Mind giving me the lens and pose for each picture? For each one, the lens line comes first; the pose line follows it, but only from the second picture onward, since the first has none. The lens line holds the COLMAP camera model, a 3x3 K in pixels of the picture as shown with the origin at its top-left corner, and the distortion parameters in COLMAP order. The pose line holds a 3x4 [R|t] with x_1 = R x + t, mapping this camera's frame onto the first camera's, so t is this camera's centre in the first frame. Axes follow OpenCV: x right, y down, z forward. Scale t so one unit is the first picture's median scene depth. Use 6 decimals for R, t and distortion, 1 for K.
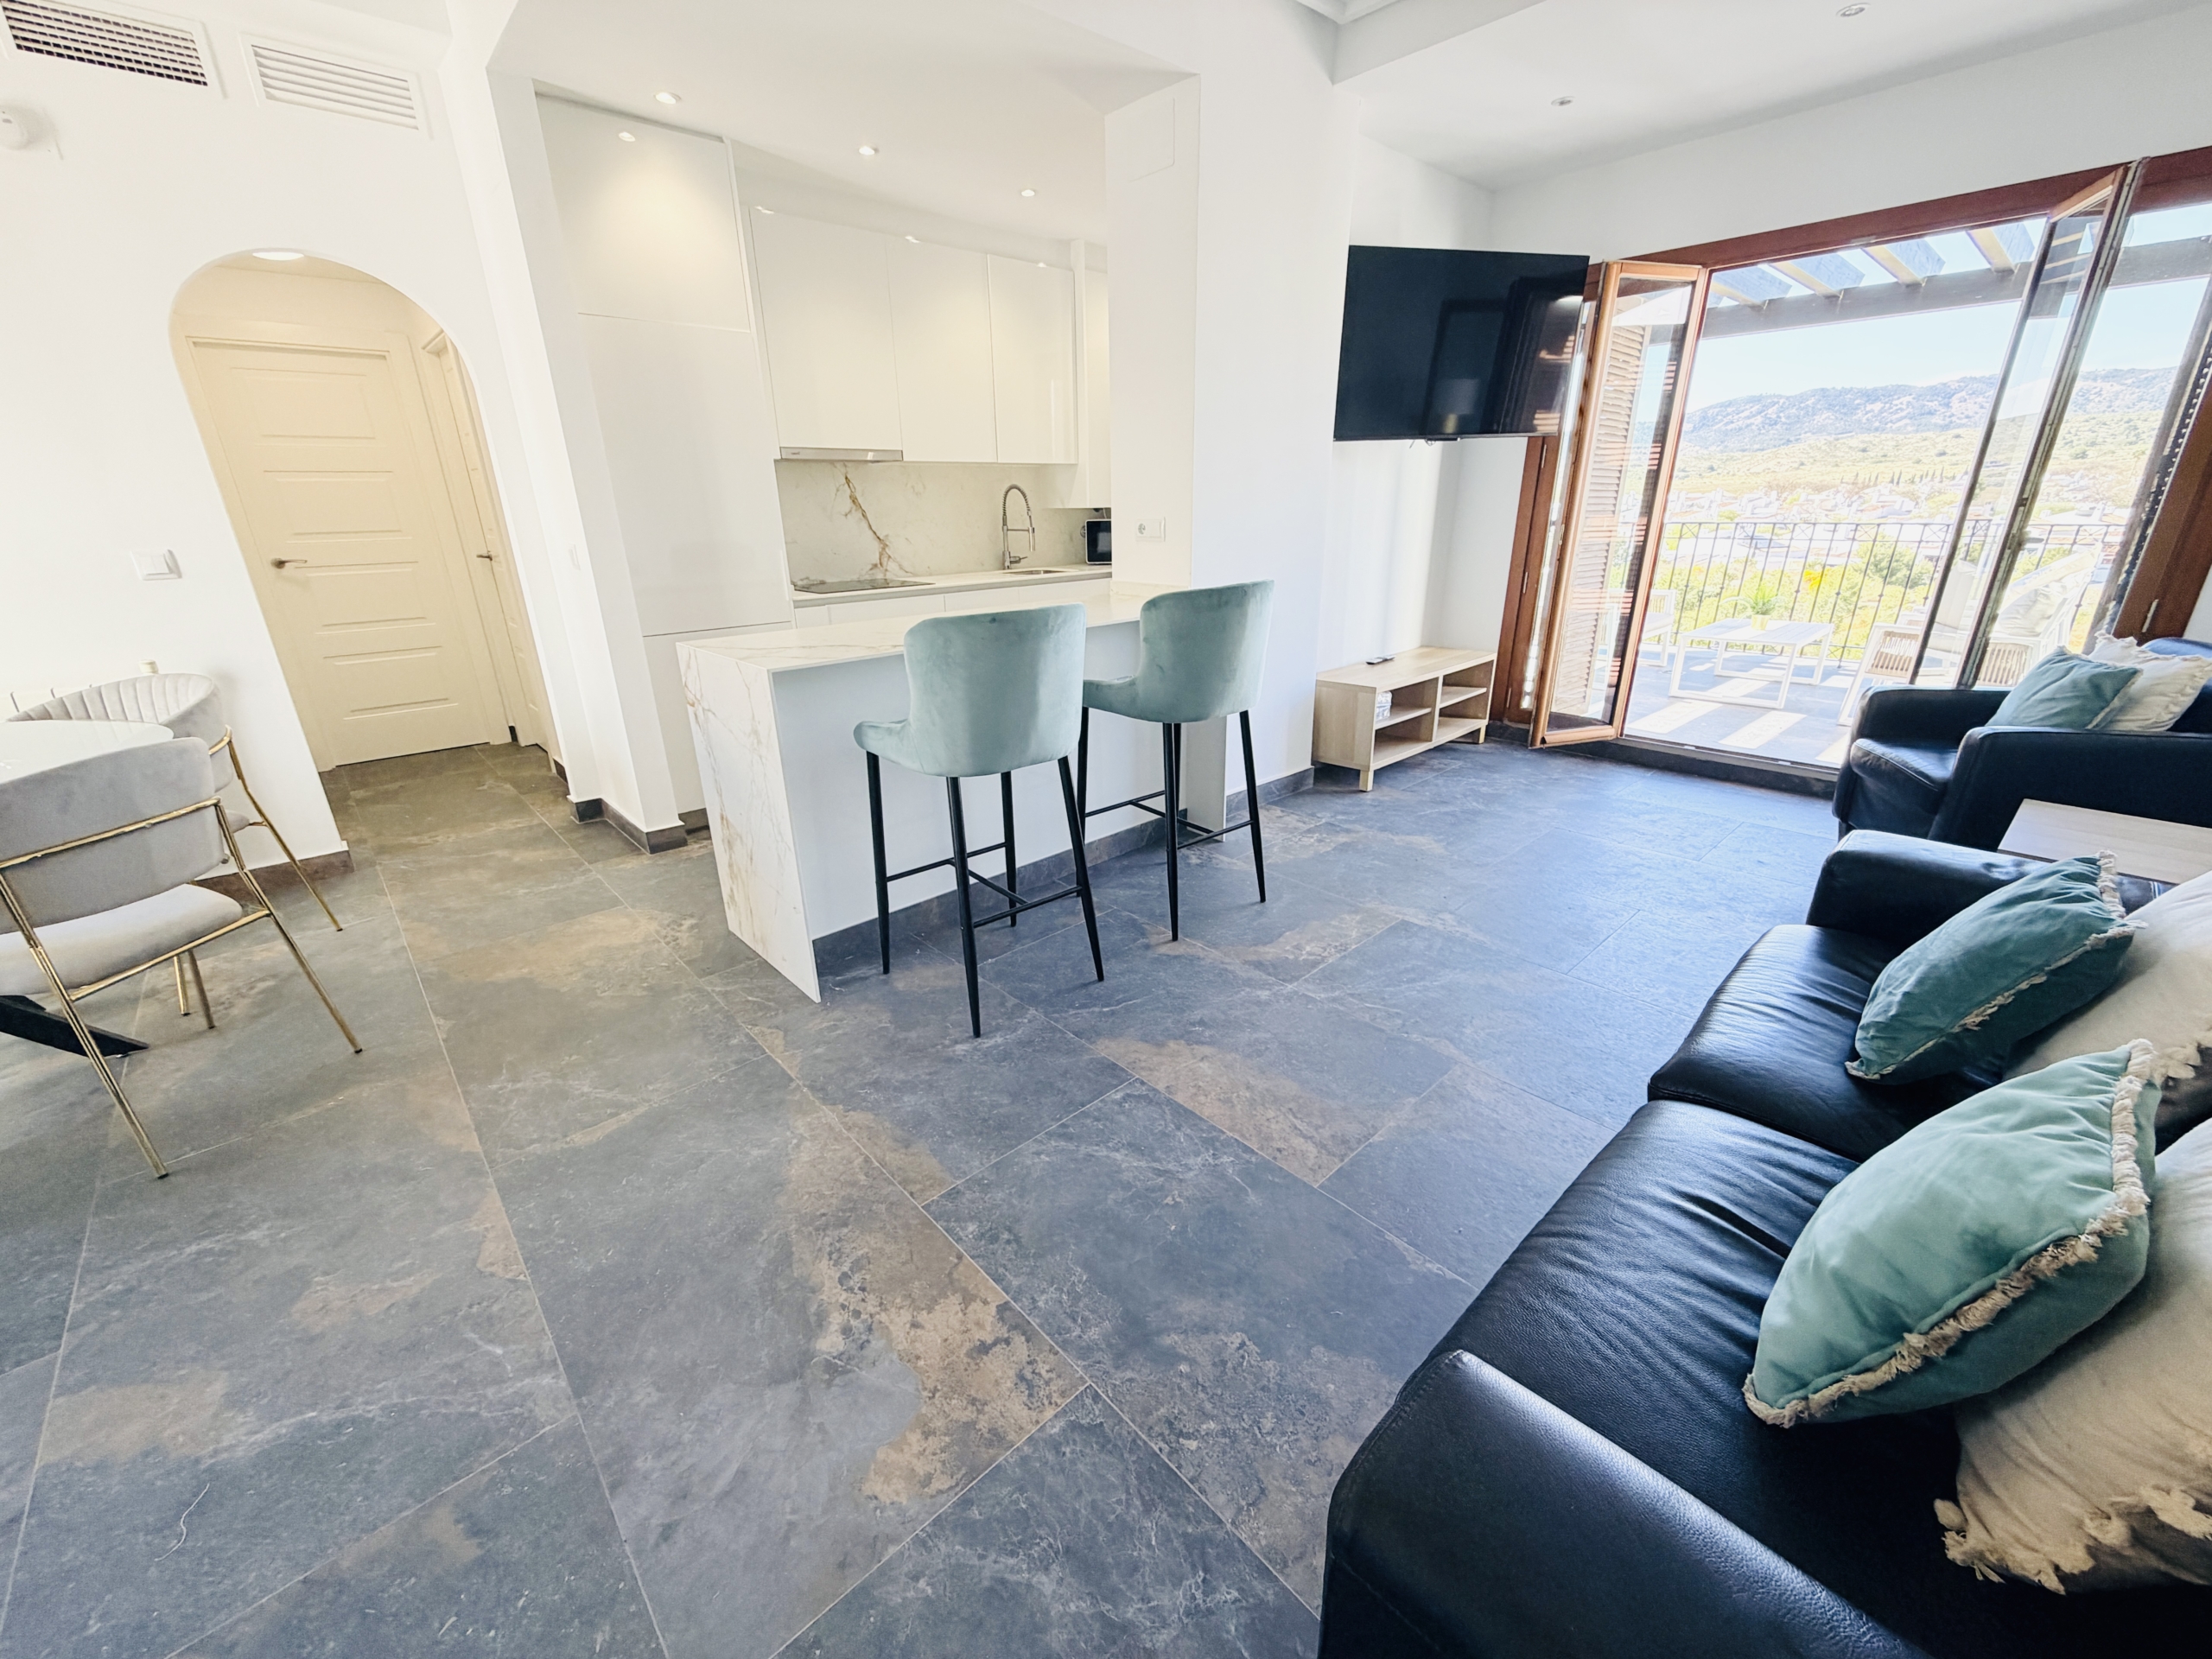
lens RADIAL K [[879.8, 0, 1101.0], [0, 879.8, 828.8], [0, 0, 1]] dist [-0.000331, 0.000425]
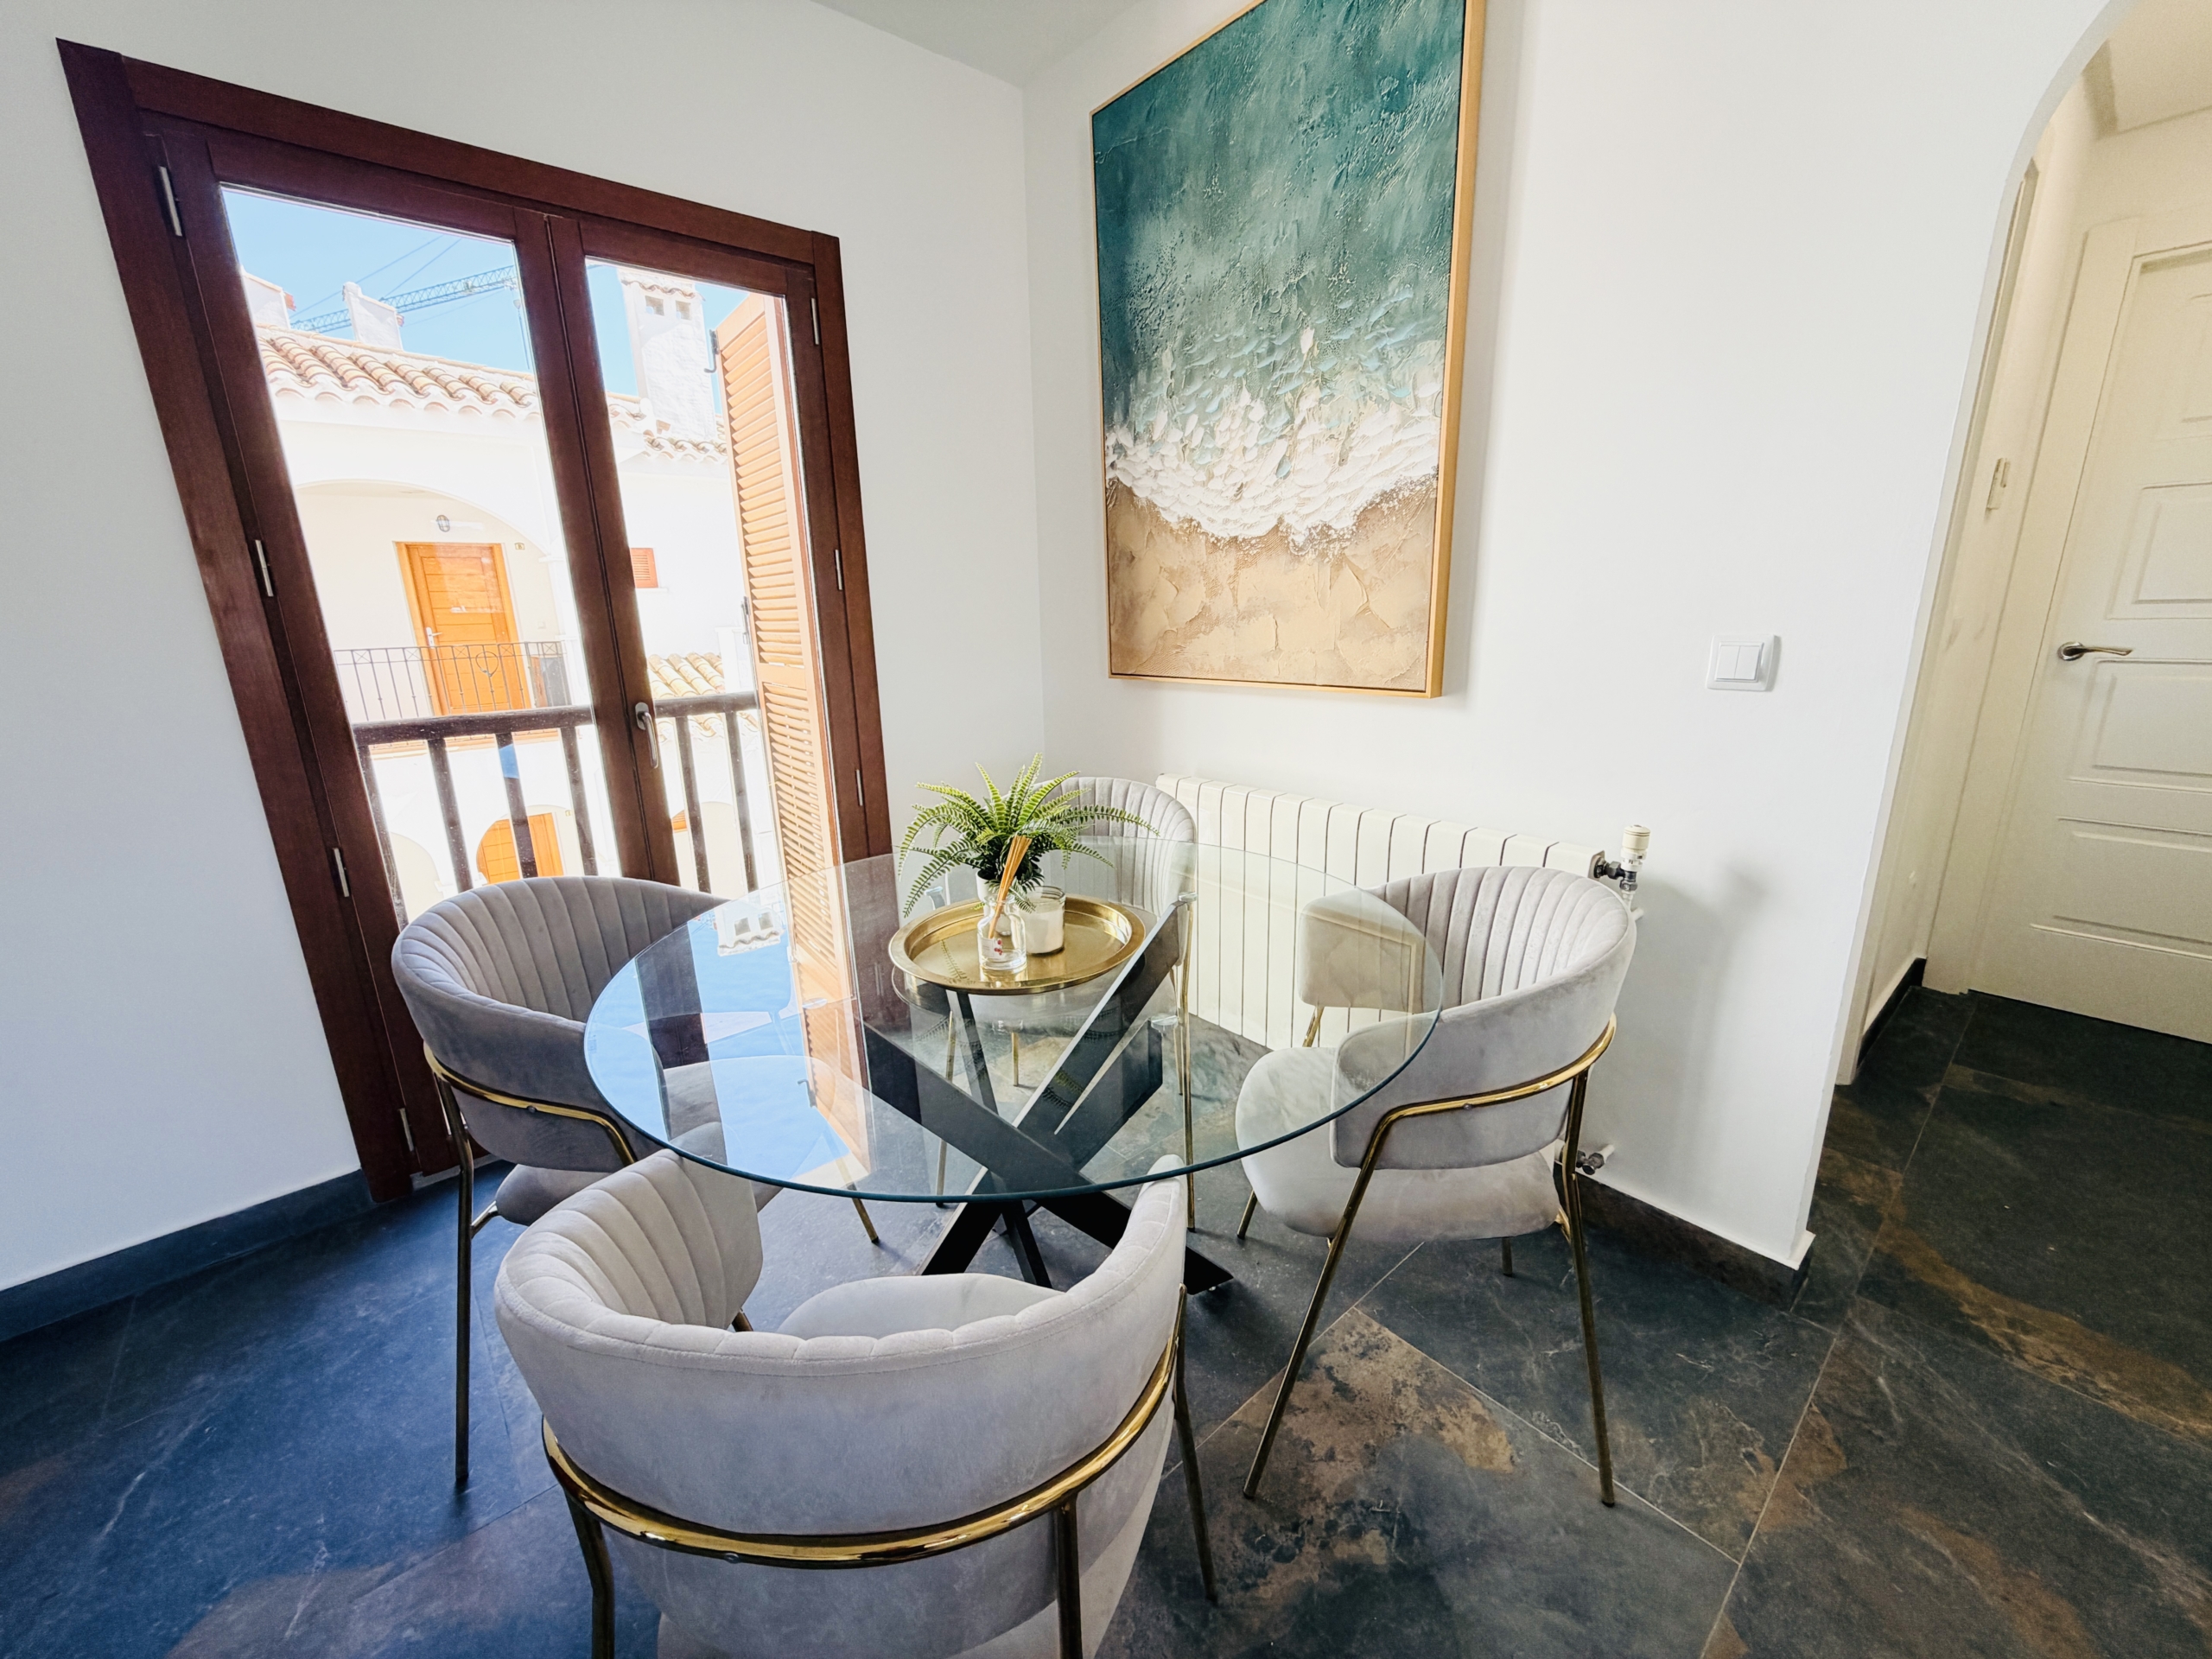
lens RADIAL K [[879.8, 0, 1101.0], [0, 879.8, 828.8], [0, 0, 1]] dist [-0.000331, 0.000425]
pose [[-0.023189, 0.267174, -0.963369, -0.512963], [-0.325663, 0.909049, 0.259949, -0.212181], [0.945202, 0.319761, 0.065929, 0.609281]]
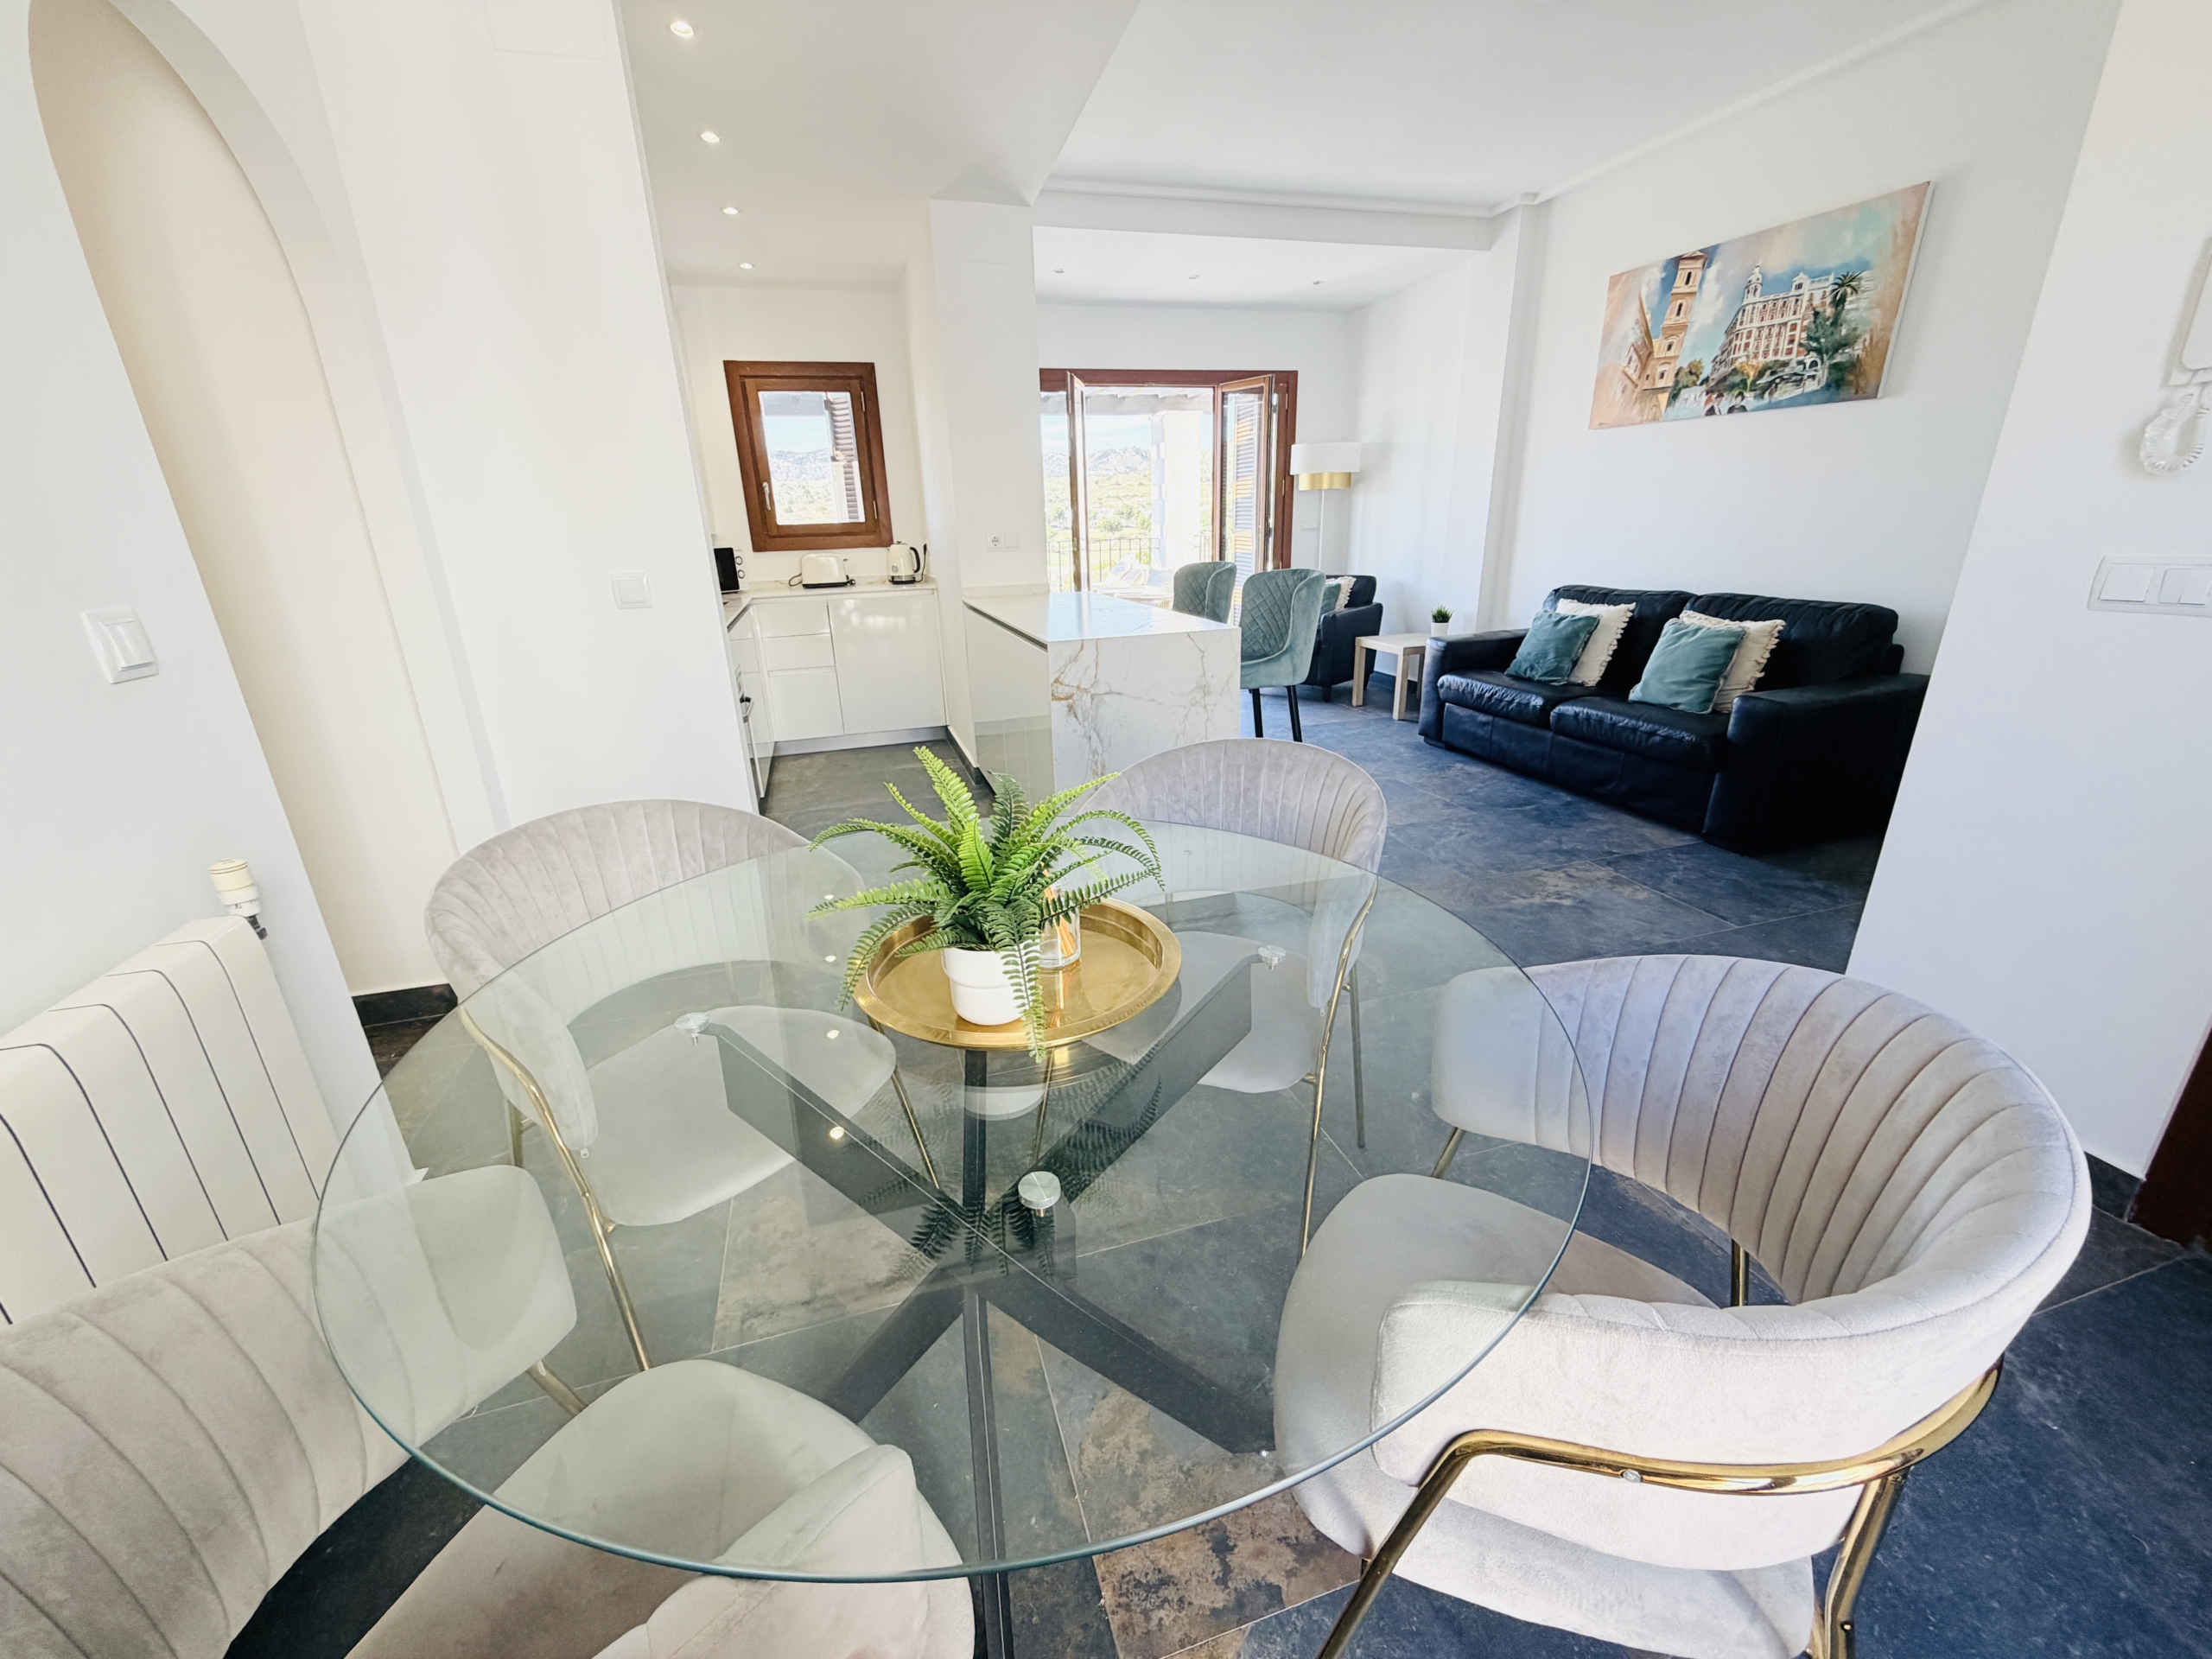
lens RADIAL K [[879.8, 0, 1101.0], [0, 879.8, 828.8], [0, 0, 1]] dist [-0.000331, 0.000425]
pose [[0.432011, -0.296166, 0.851852, -1.190150], [0.337580, 0.928979, 0.151780, -0.121022], [-0.836305, 0.221997, 0.501309, 0.405182]]
